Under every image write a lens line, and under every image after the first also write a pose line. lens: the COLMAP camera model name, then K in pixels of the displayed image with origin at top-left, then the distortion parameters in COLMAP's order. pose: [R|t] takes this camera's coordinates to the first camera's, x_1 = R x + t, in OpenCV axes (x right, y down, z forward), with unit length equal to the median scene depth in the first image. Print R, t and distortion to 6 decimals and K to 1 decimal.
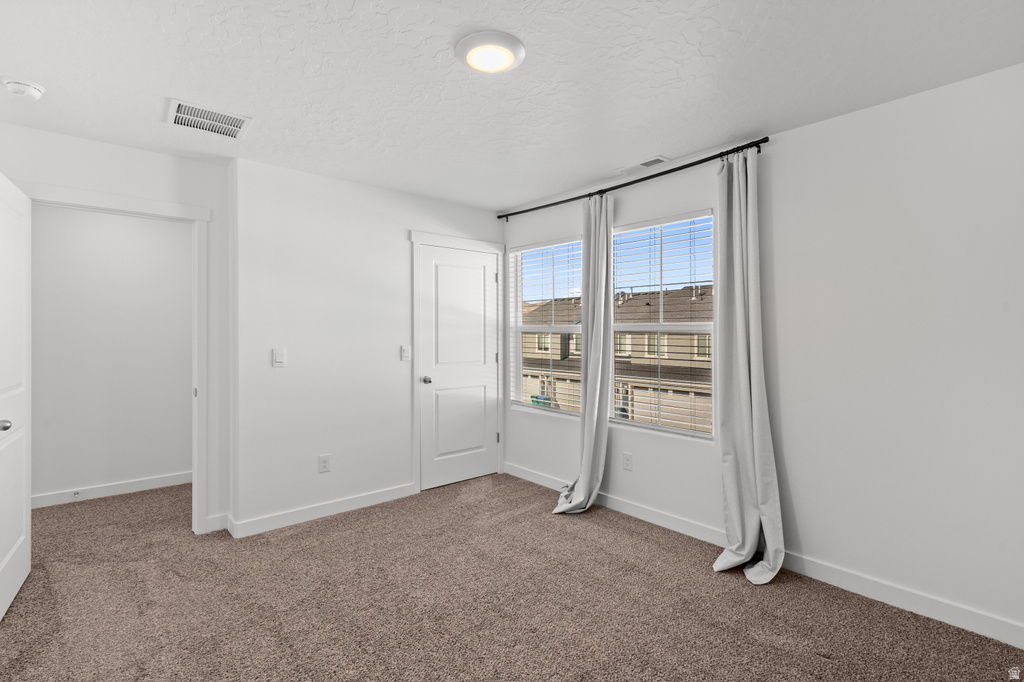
lens RADIAL K [[479.2, 0, 505.8], [0, 479.2, 344.1], [0, 0, 1]] dist [-0.003545, 0.005444]
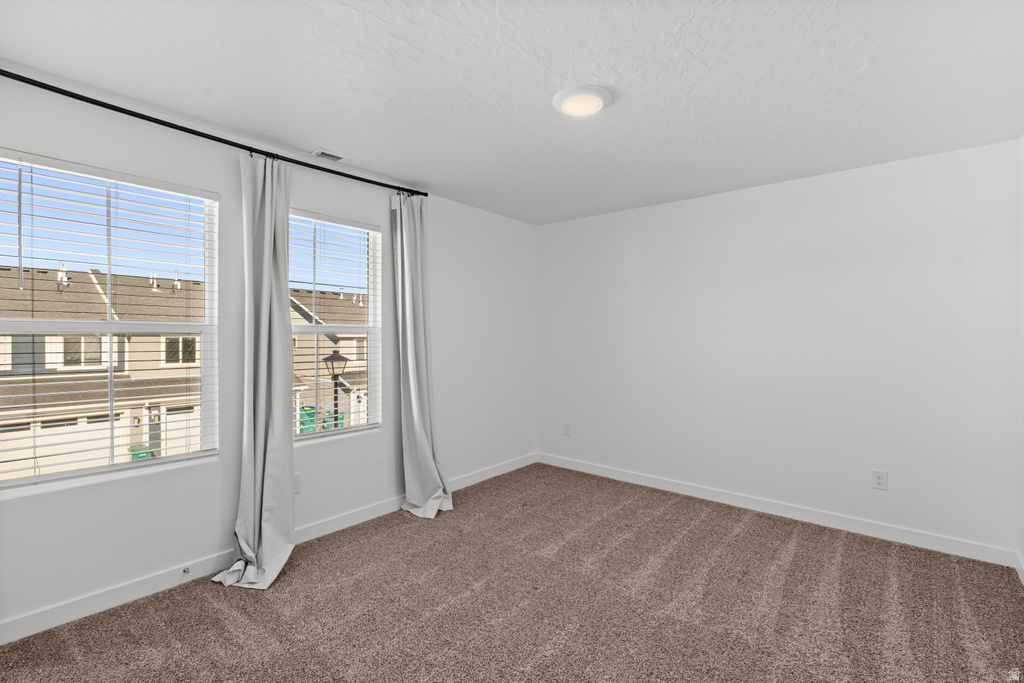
lens RADIAL K [[479.2, 0, 504.9], [0, 479.2, 335.9], [0, 0, 1]] dist [-0.003545, 0.005444]
pose [[-0.167693, 0.002138, 0.985837, -0.521922], [0.018666, 0.999825, 0.001007, -0.012407], [-0.985663, 0.018570, -0.167703, 0.625594]]
